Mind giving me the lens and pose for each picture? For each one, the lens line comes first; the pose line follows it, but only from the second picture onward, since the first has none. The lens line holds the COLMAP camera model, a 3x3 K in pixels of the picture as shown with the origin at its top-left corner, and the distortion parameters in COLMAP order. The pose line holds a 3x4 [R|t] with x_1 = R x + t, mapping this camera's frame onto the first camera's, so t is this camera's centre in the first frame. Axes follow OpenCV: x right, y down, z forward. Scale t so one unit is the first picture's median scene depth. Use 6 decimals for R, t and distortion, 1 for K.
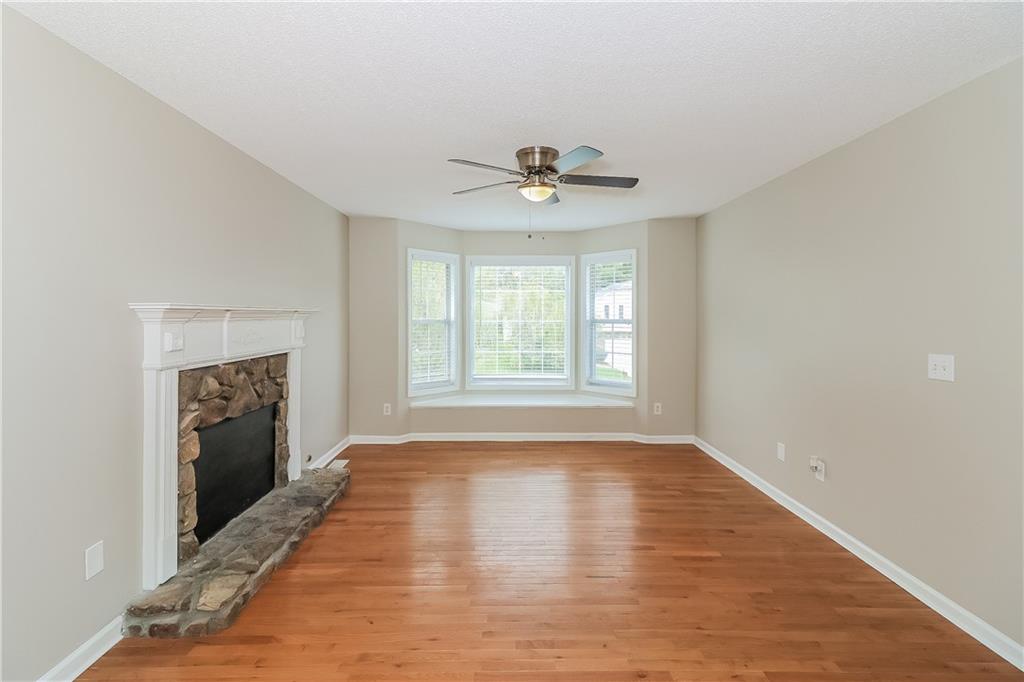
lens RADIAL K [[475.3, 0, 506.7], [0, 475.3, 318.4], [0, 0, 1]] dist [0.001267, -0.002466]
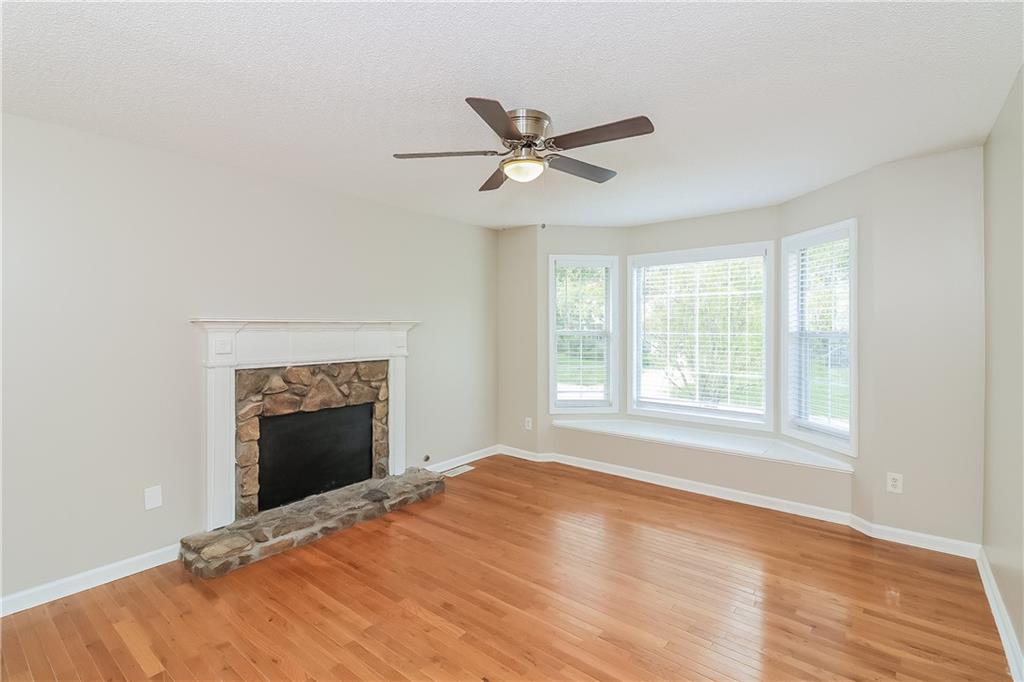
lens RADIAL K [[475.3, 0, 494.0], [0, 475.3, 337.6], [0, 0, 1]] dist [0.001267, -0.002466]
pose [[0.762467, 0.016051, -0.646828, 0.532245], [-0.005059, 0.999810, 0.018847, -0.002525], [0.647007, -0.011098, 0.762403, 0.371447]]
